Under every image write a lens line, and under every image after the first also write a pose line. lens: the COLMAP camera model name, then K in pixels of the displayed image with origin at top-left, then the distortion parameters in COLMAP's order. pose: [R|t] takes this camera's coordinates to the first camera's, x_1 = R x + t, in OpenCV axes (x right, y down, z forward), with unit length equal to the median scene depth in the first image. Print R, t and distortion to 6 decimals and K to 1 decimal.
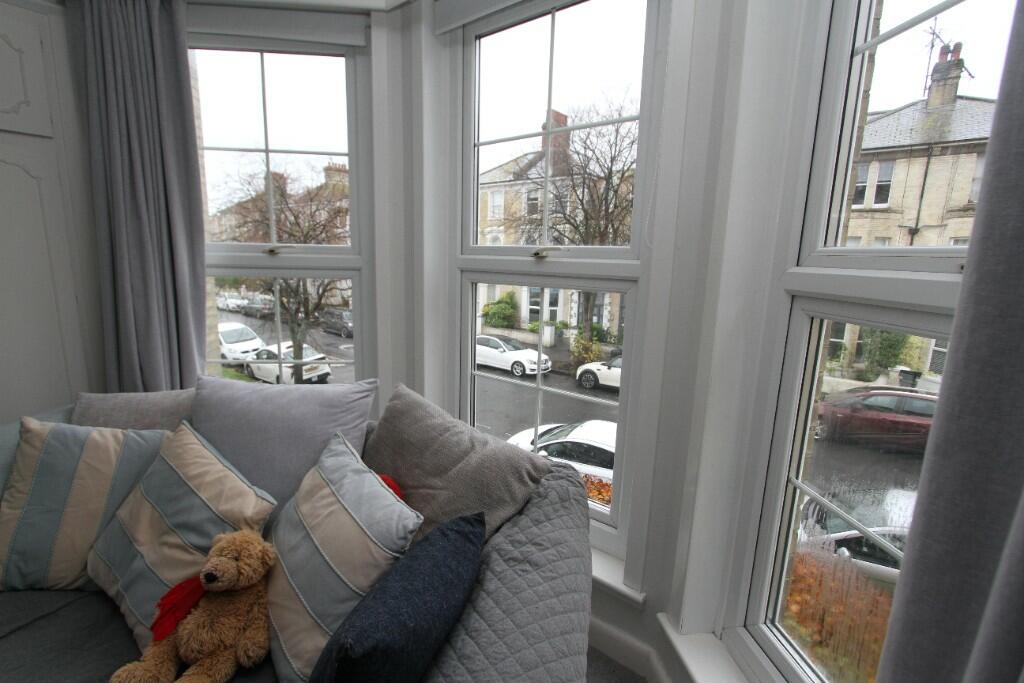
lens RADIAL K [[470.0, 0, 511.8], [0, 470.0, 341.5], [0, 0, 1]] dist [0.004565, 0.001648]
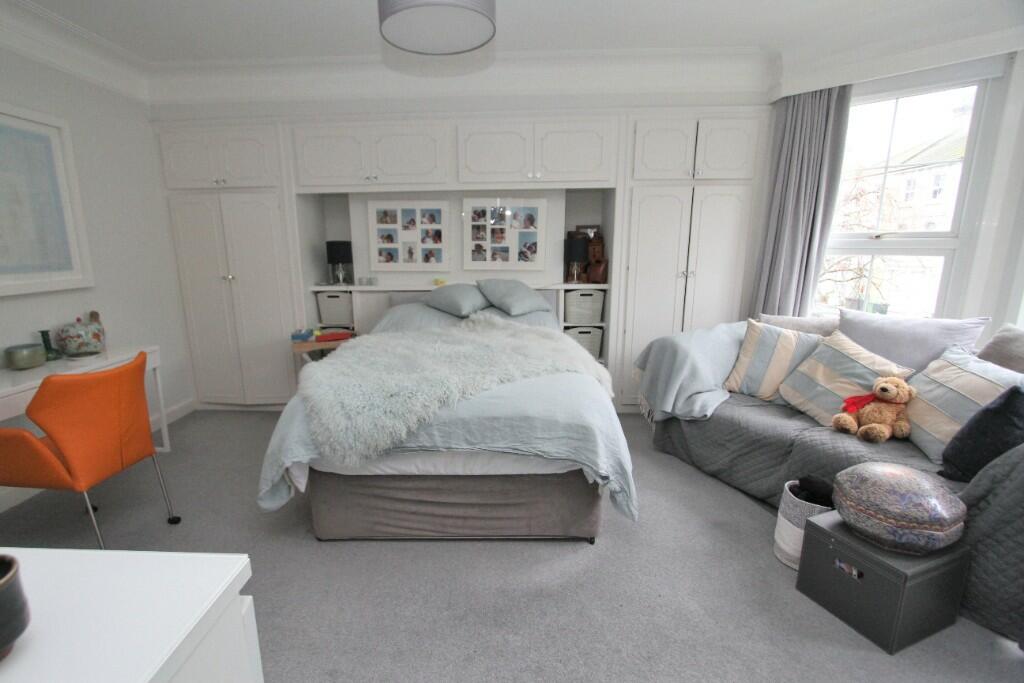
lens RADIAL K [[470.0, 0, 506.5], [0, 470.0, 342.4], [0, 0, 1]] dist [0.004565, 0.001648]
pose [[0.610882, 0.138625, -0.779491, -0.046938], [-0.121053, 0.989330, 0.081074, 0.295709], [0.782413, 0.044833, 0.621144, -1.534421]]
